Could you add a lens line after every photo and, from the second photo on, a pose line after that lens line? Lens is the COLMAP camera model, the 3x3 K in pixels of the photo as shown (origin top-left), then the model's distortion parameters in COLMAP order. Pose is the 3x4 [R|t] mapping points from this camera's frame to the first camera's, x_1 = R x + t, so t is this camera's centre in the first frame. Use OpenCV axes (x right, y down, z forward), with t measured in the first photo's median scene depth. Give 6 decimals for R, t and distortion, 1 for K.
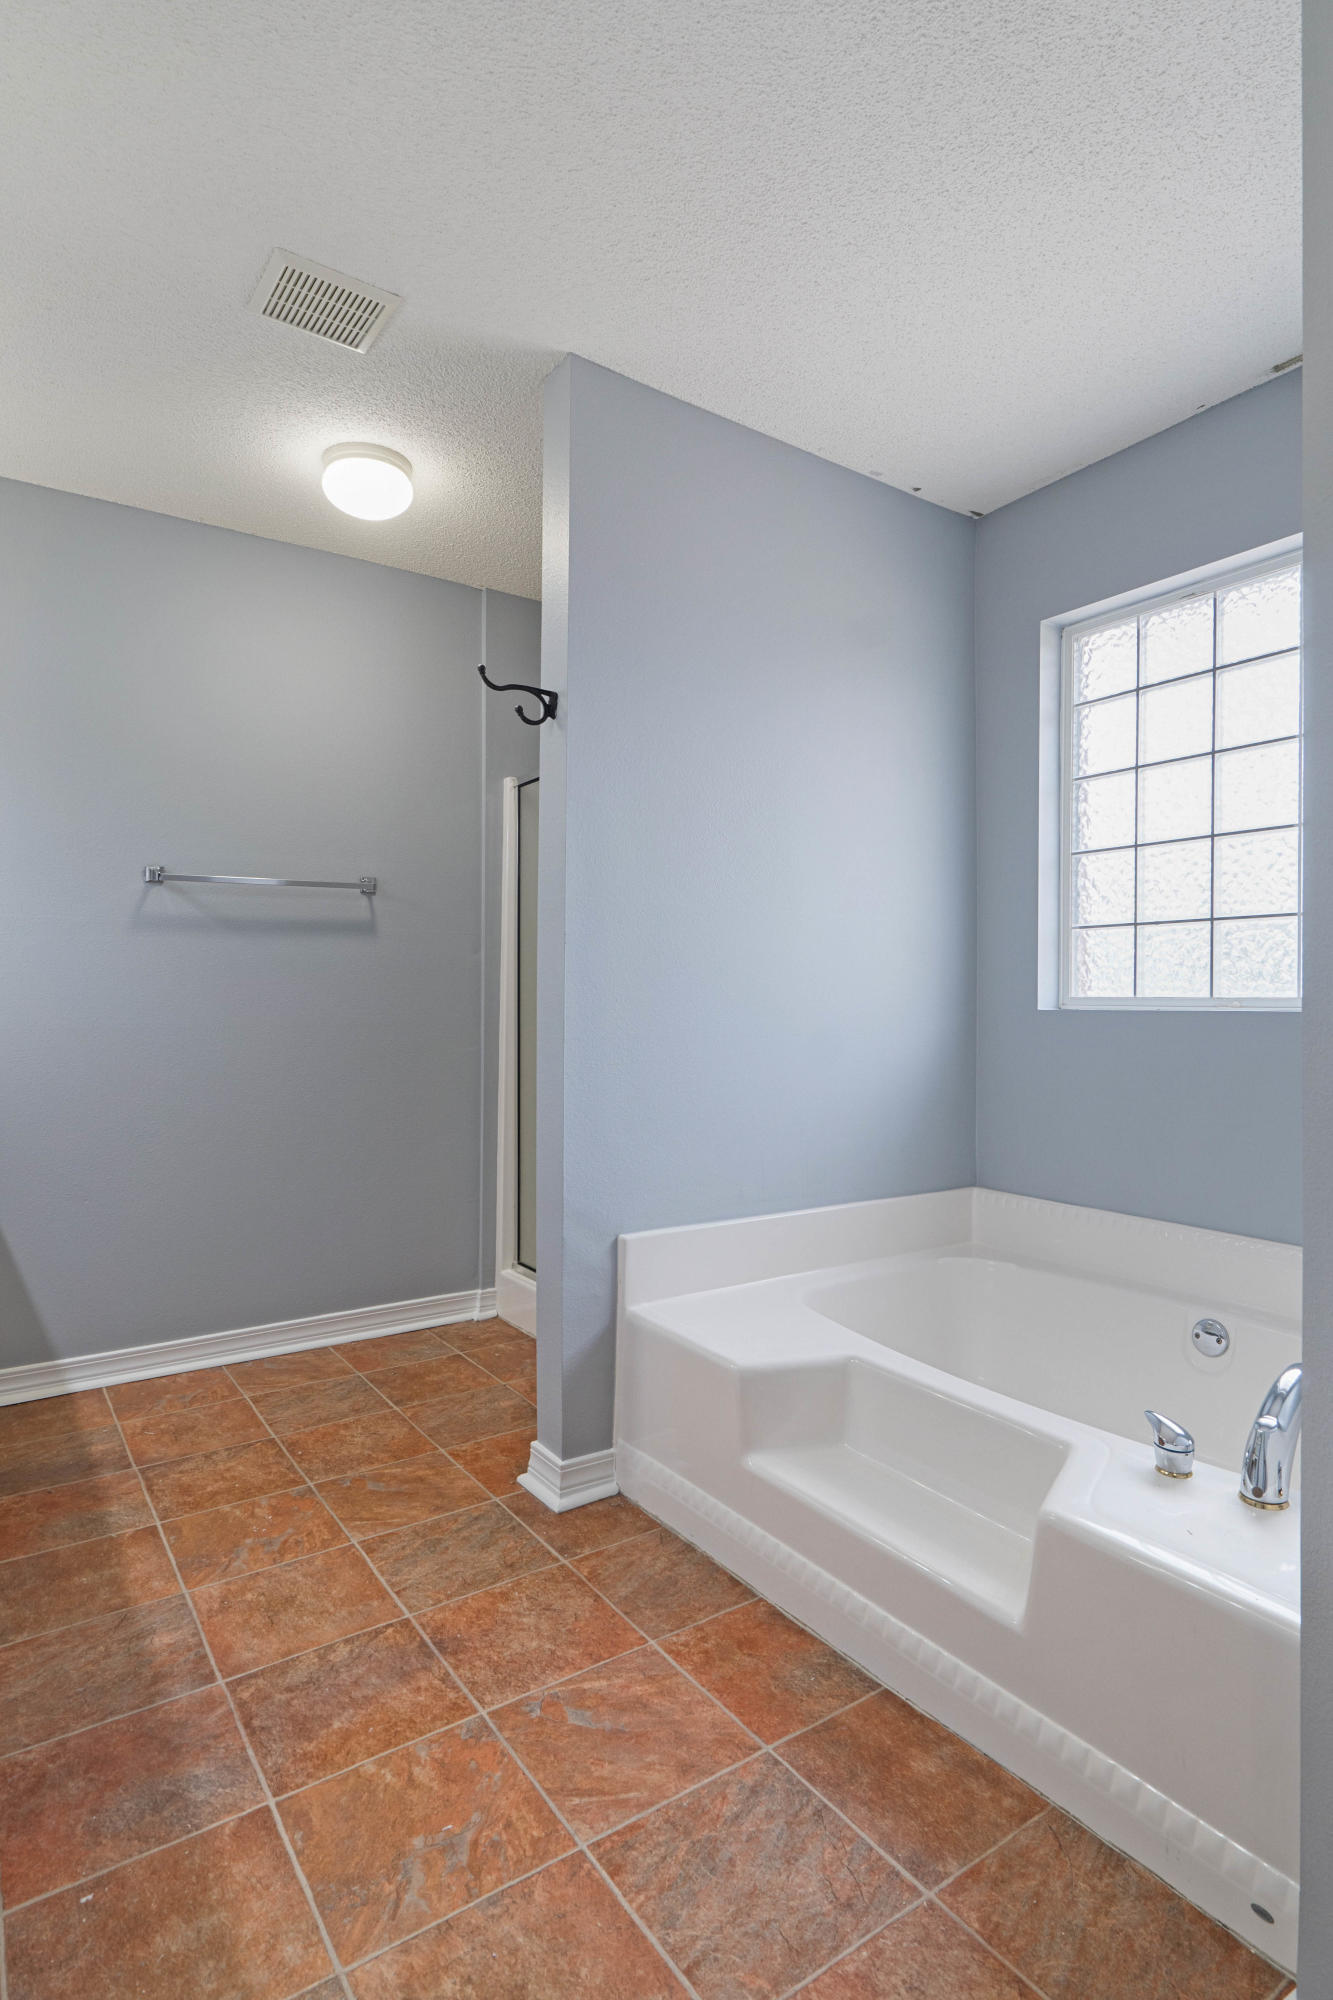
lens RADIAL K [[1073.5, 0, 709.7], [0, 1073.5, 998.4], [0, 0, 1]] dist [-0.005312, 0.000264]
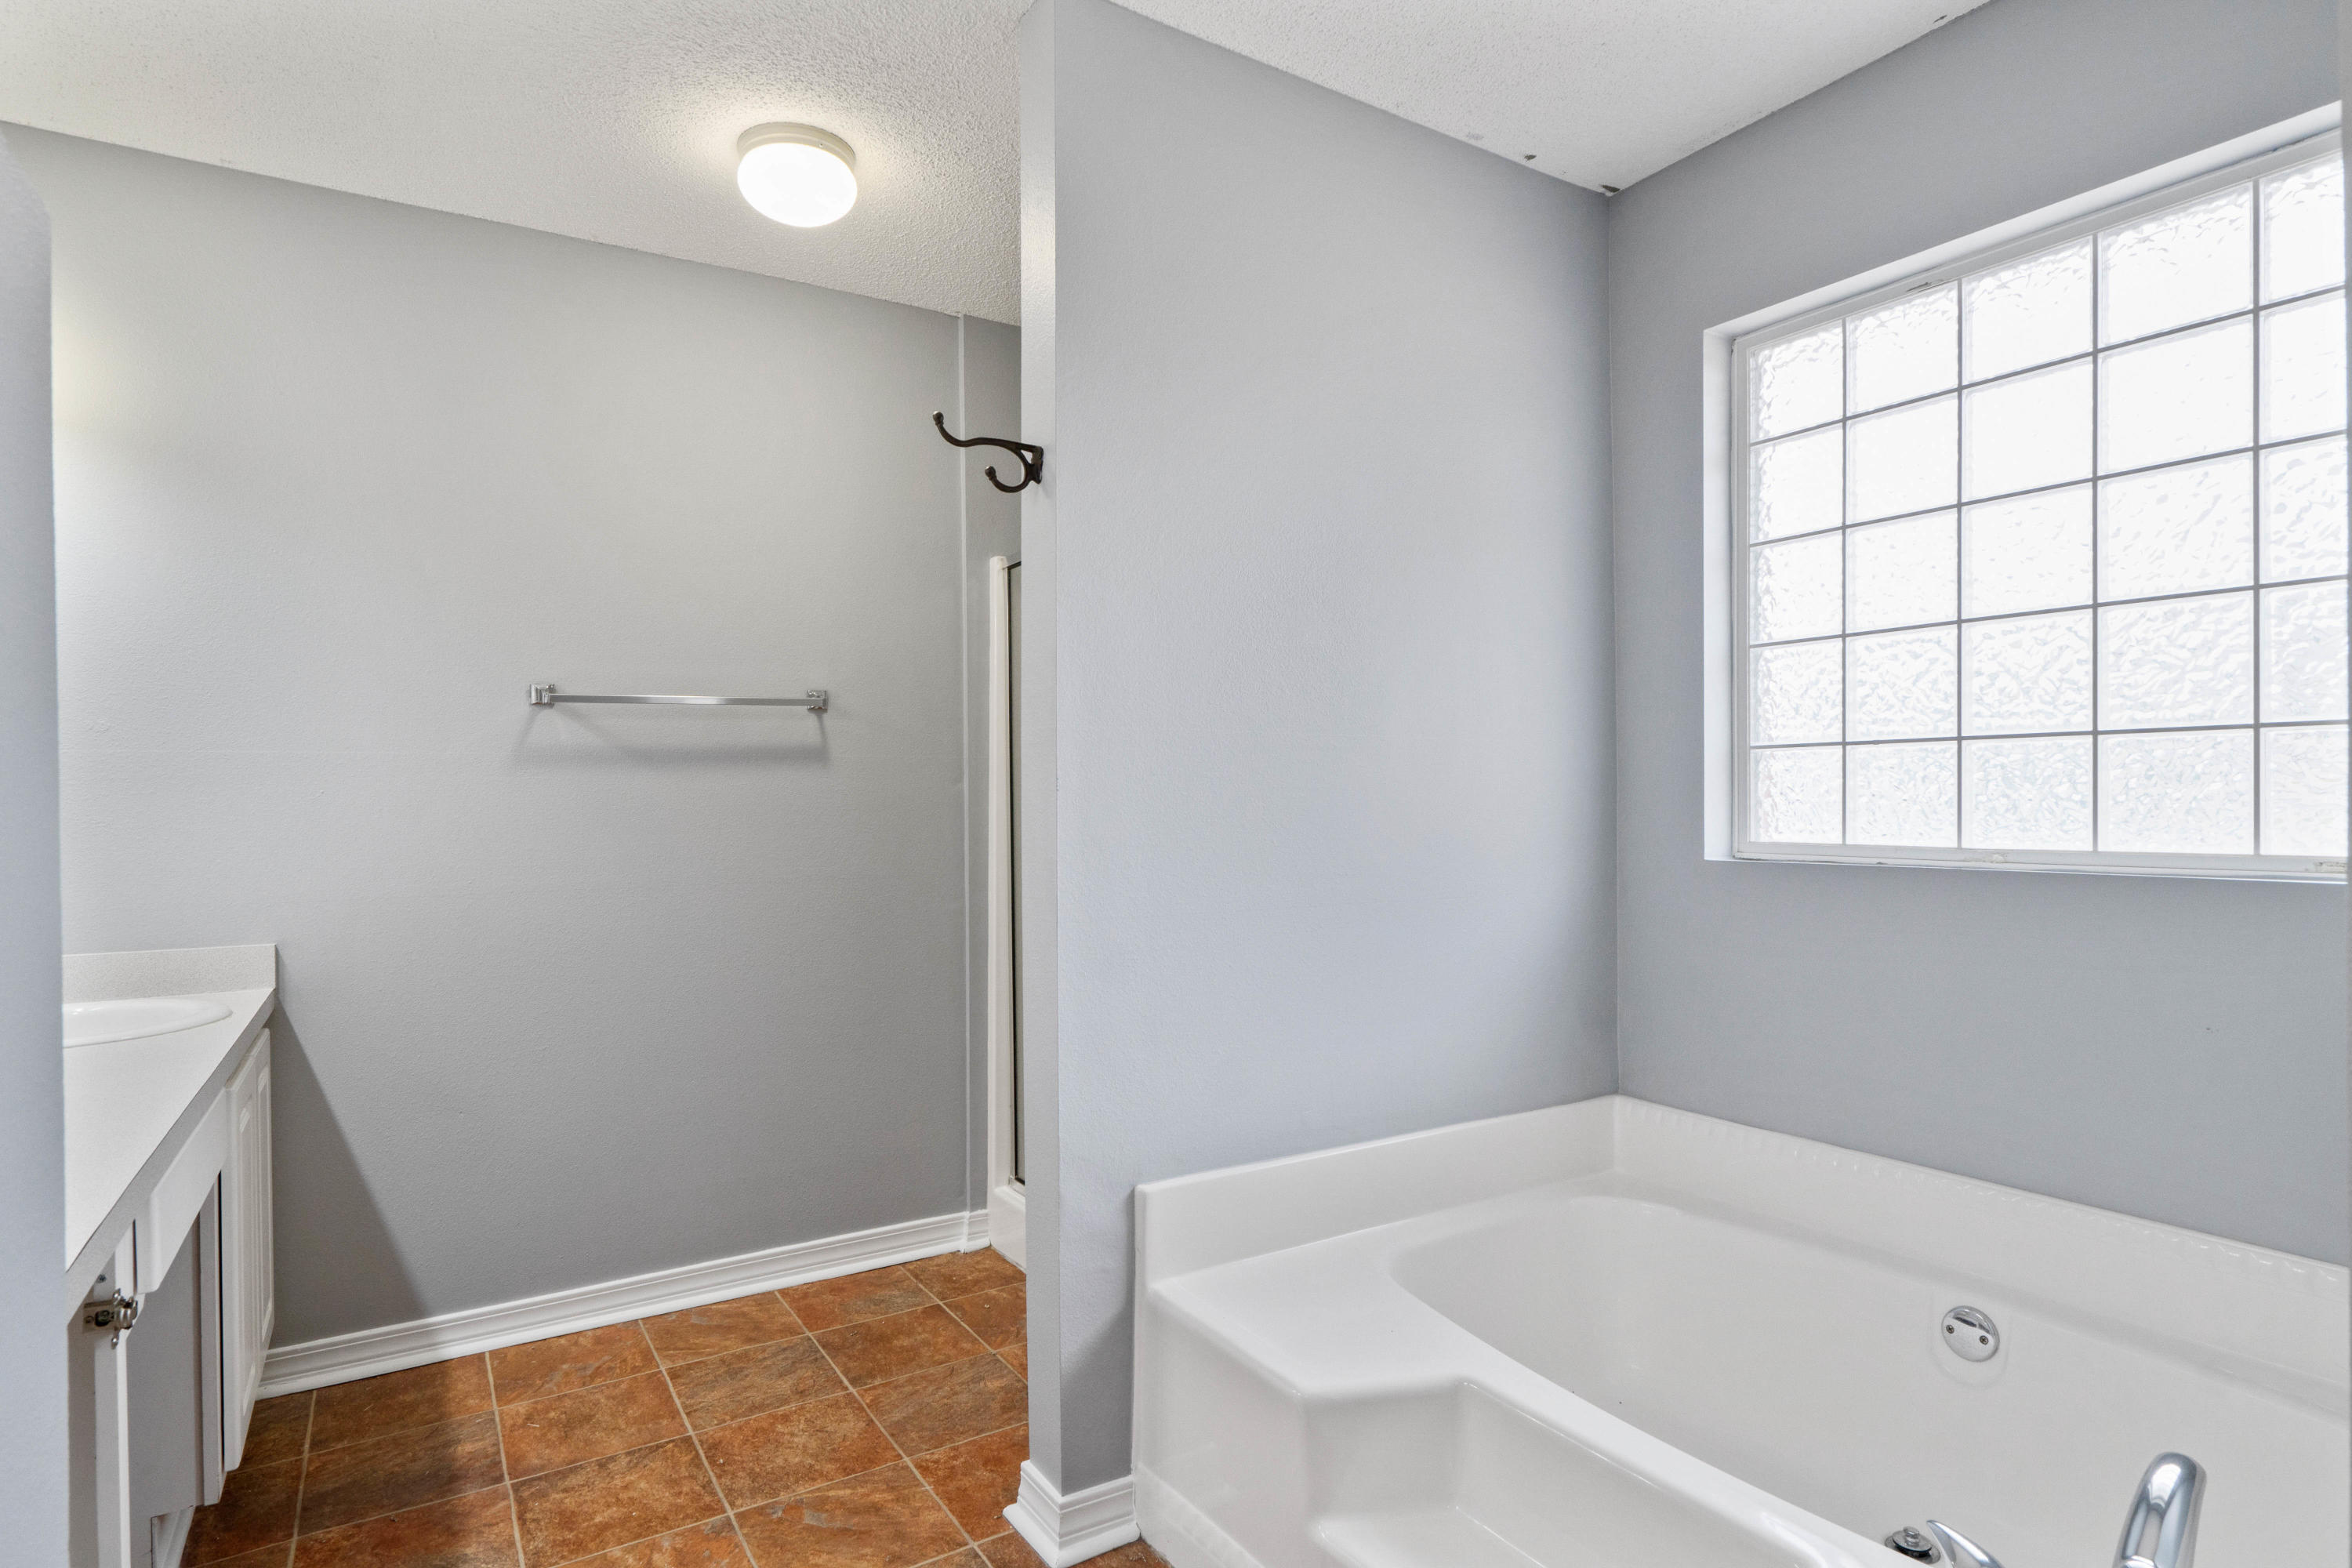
lens RADIAL K [[1262.5, 0, 1181.0], [0, 1262.5, 806.7], [0, 0, 1]] dist [-0.005312, 0.000264]
pose [[0.998043, -0.011193, -0.061528, 0.001821], [0.011463, 0.999926, 0.004036, -0.037448], [0.061479, -0.004734, 0.998097, 0.128998]]
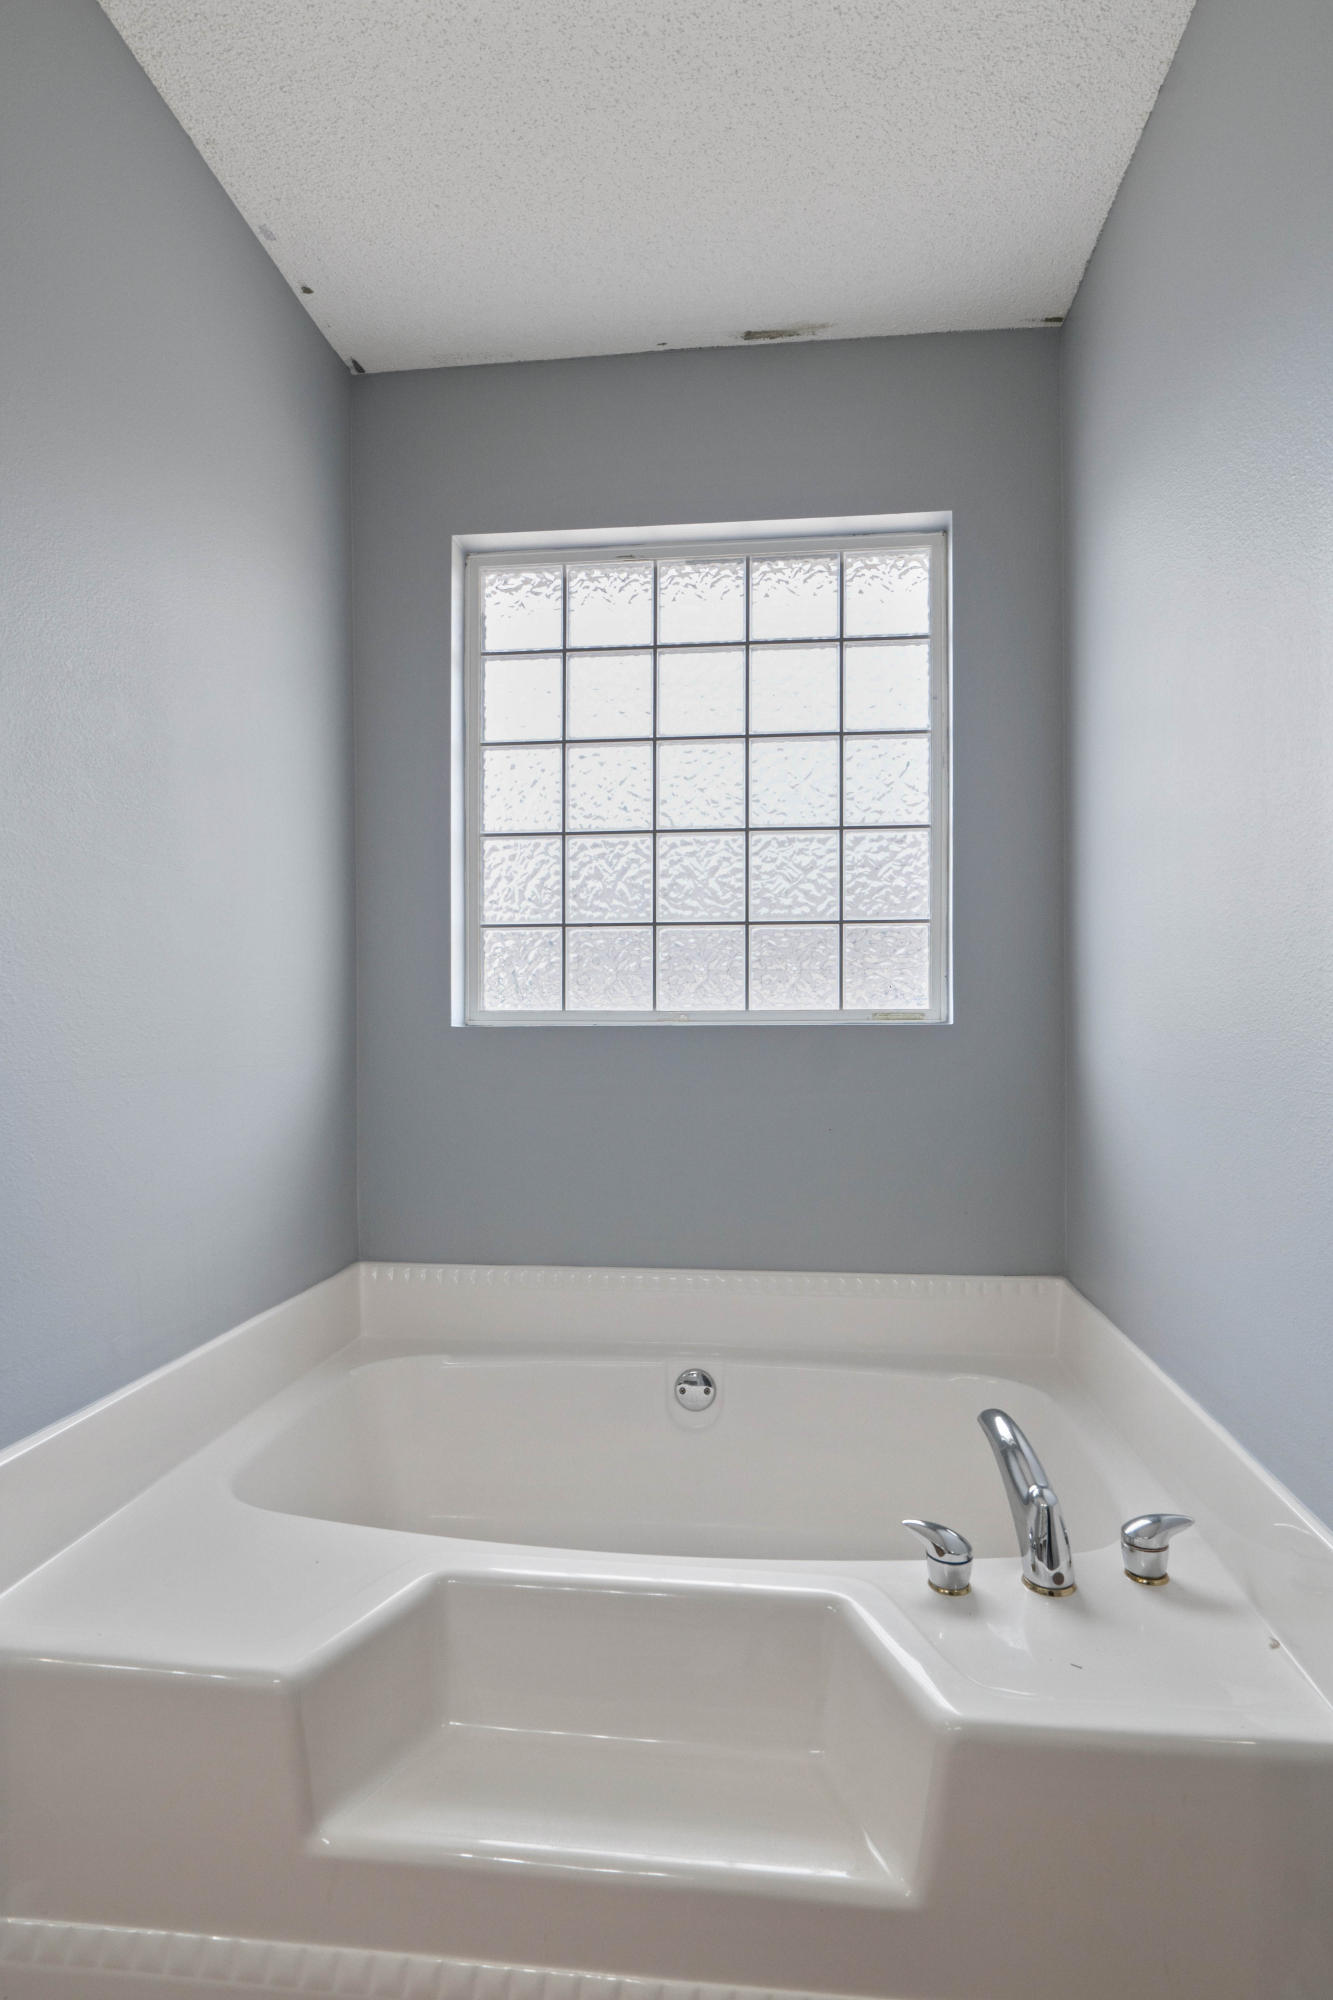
lens RADIAL K [[1073.5, 0, 668.2], [0, 1073.5, 1019.1], [0, 0, 1]] dist [-0.005312, 0.000264]
pose [[0.654624, -0.013803, 0.755828, -0.207476], [0.007955, 0.999904, 0.011371, -0.003875], [-0.755912, -0.001432, 0.654671, 0.398167]]
